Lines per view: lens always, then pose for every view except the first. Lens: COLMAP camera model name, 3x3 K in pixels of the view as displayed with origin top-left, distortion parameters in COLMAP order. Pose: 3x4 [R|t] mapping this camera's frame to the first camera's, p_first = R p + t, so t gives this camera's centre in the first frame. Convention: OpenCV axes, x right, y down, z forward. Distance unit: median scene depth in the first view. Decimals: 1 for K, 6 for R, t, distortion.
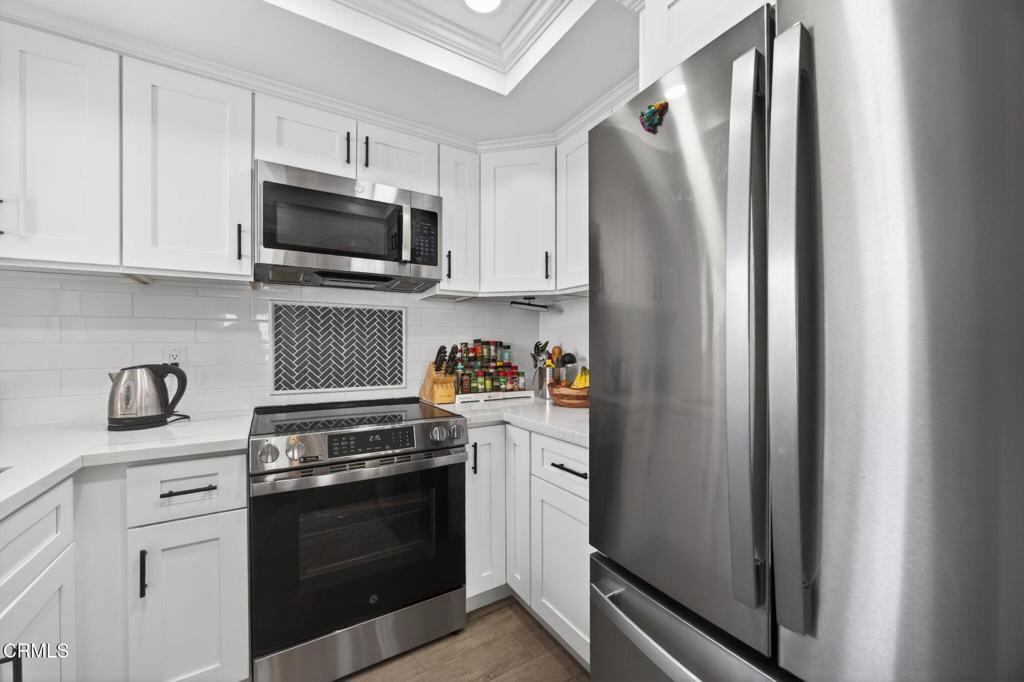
lens RADIAL K [[404.3, 0, 517.5], [0, 404.3, 346.9], [0, 0, 1]] dist [-0.006276, 0.001492]
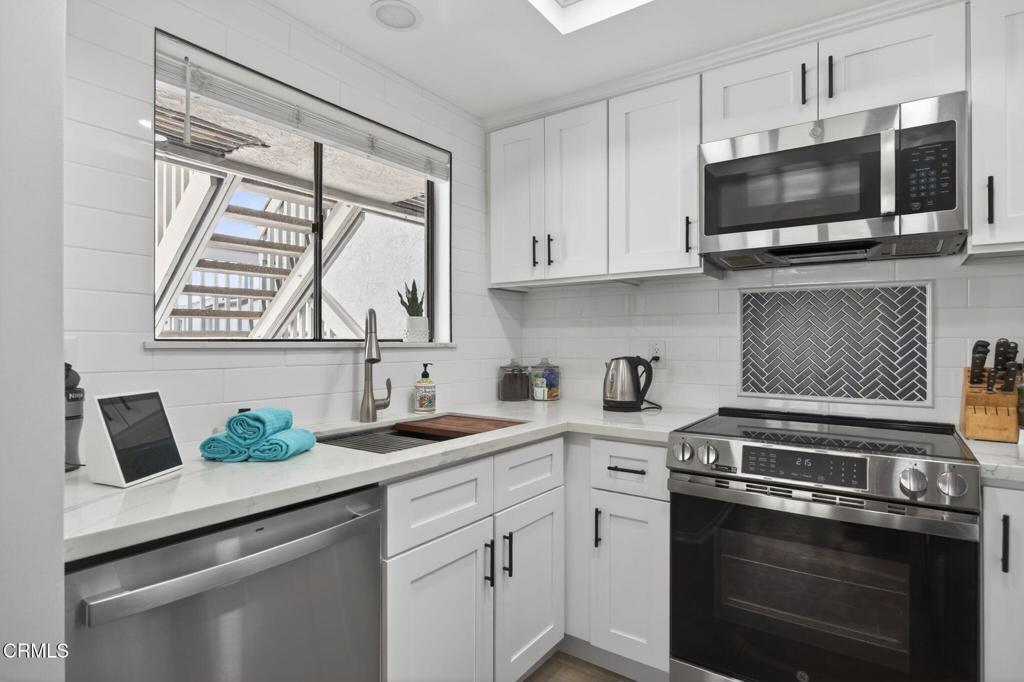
lens RADIAL K [[532.4, 0, 518.0], [0, 532.4, 340.4], [0, 0, 1]] dist [-0.000247, -0.000815]
pose [[0.396118, 0.000301, -0.918199, 0.328719], [-0.004855, 0.999987, -0.001767, 0.001723], [0.918187, 0.005158, 0.396114, 0.105671]]
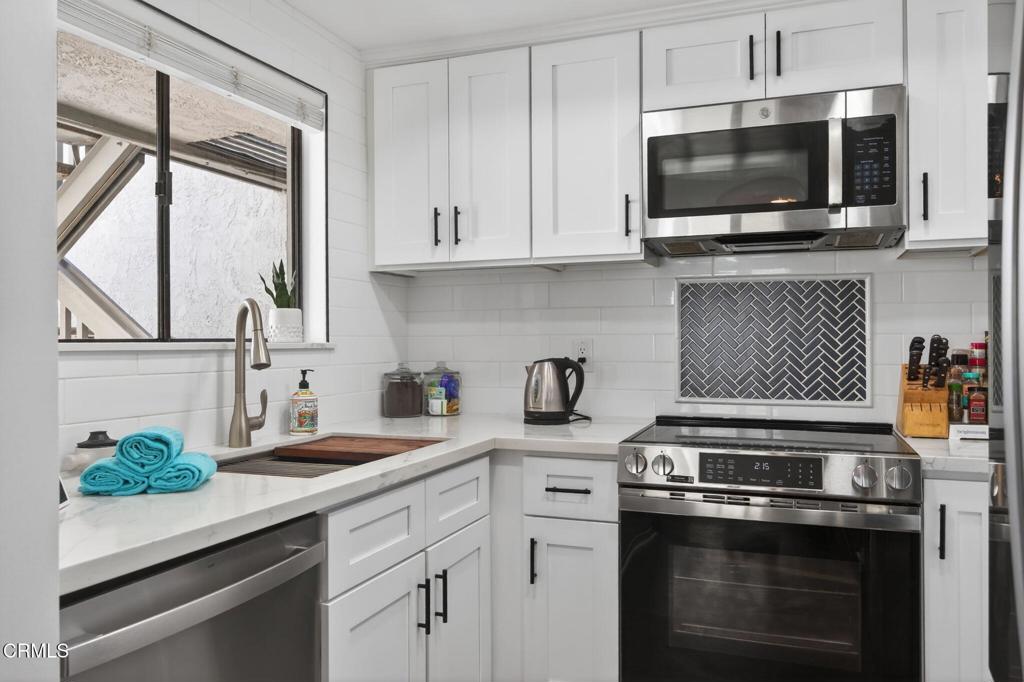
lens RADIAL K [[755.8, 0, 515.7], [0, 755.8, 340.4], [0, 0, 1]] dist [0.004107, -0.009009]
pose [[0.613257, -0.001810, -0.789881, 0.409646], [0.000820, 0.999998, -0.001654, 0.004460], [0.789883, 0.000367, 0.613257, -0.154381]]
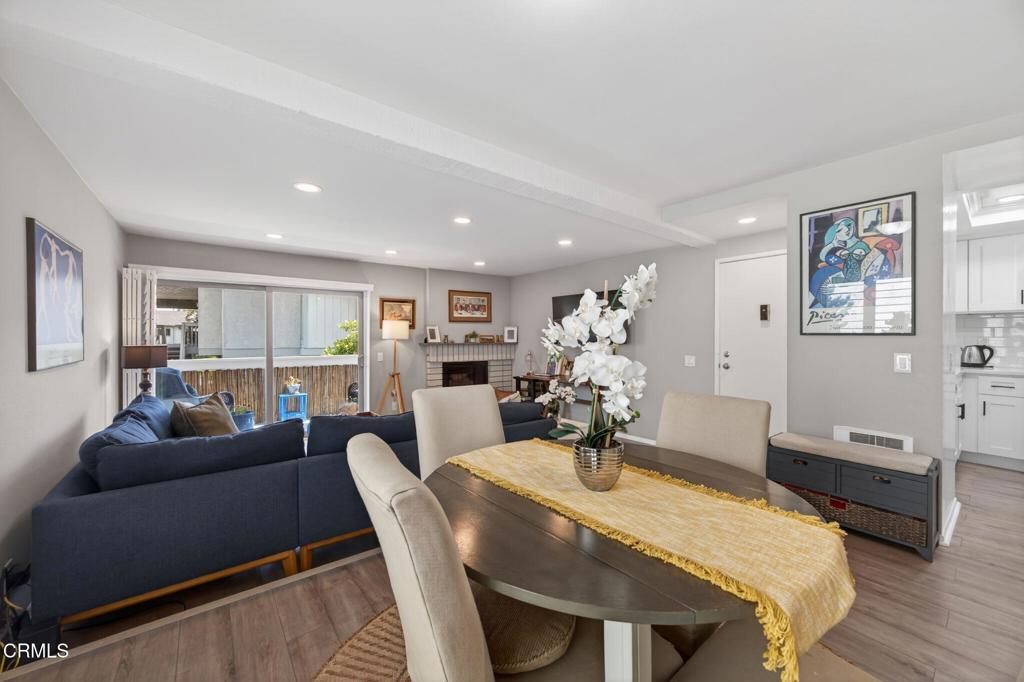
lens RADIAL K [[389.0, 0, 510.2], [0, 389.0, 331.5], [0, 0, 1]] dist [0.002140, 0.000247]
pose [[0.107631, 0.002562, -0.994188, 1.334853], [-0.008856, 0.999959, 0.001618, -0.024635], [0.994151, 0.008630, 0.107649, -2.345986]]
